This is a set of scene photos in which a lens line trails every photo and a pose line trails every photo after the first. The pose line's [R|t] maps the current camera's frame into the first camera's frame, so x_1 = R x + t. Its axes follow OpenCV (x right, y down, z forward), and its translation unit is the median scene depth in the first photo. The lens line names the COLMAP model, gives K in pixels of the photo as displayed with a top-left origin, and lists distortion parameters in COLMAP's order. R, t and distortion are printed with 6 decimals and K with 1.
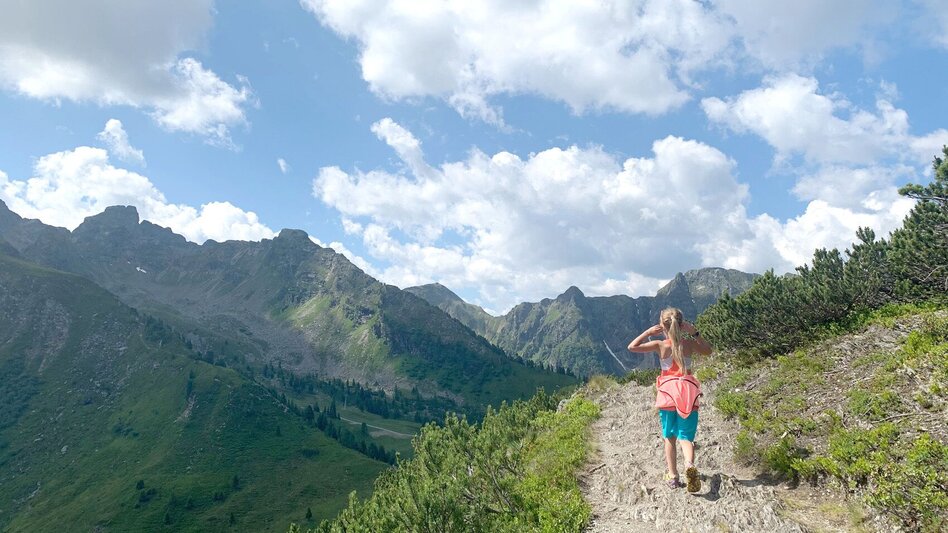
lens RADIAL K [[679.6, 0, 474.7], [0, 679.6, 265.3], [0, 0, 1]] dist [0.004422, -0.022217]
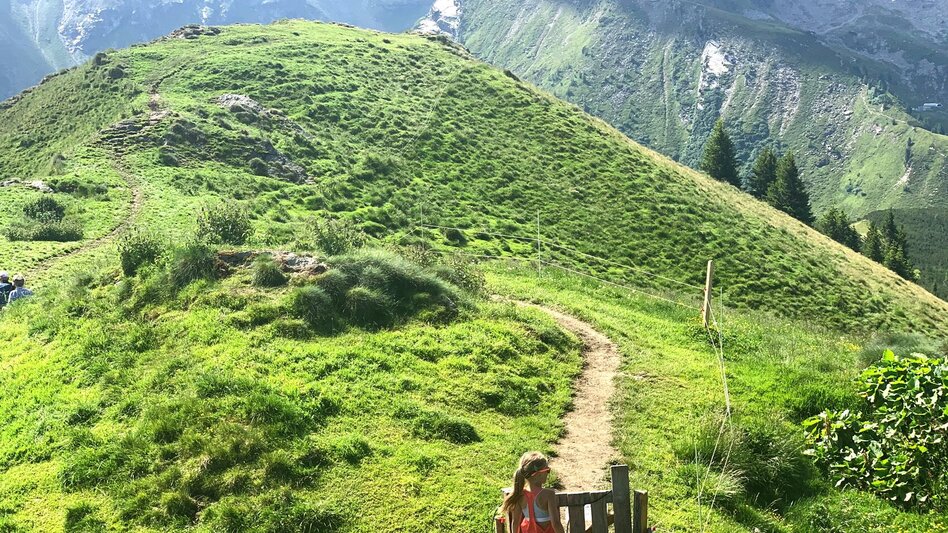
lens RADIAL K [[1337.3, 0, 476.1], [0, 1337.3, 267.2], [0, 0, 1]] dist [0.004191, 0.000000]
pose [[0.745292, 0.086027, -0.661165, 0.460434], [0.115741, 0.959893, 0.255363, -0.253655], [0.656615, -0.266844, 0.705444, -0.939621]]
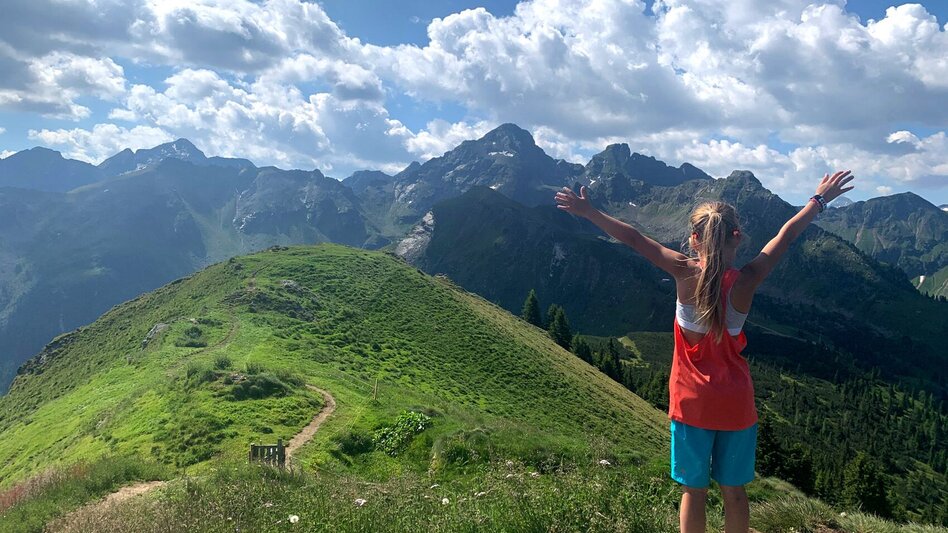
lens RADIAL K [[679.6, 0, 471.1], [0, 679.6, 265.2], [0, 0, 1]] dist [0.004422, -0.022217]
pose [[0.769354, 0.039966, -0.637571, 0.490742], [0.063252, 0.988371, 0.138282, -0.263150], [0.635683, -0.146716, 0.757880, -0.949910]]
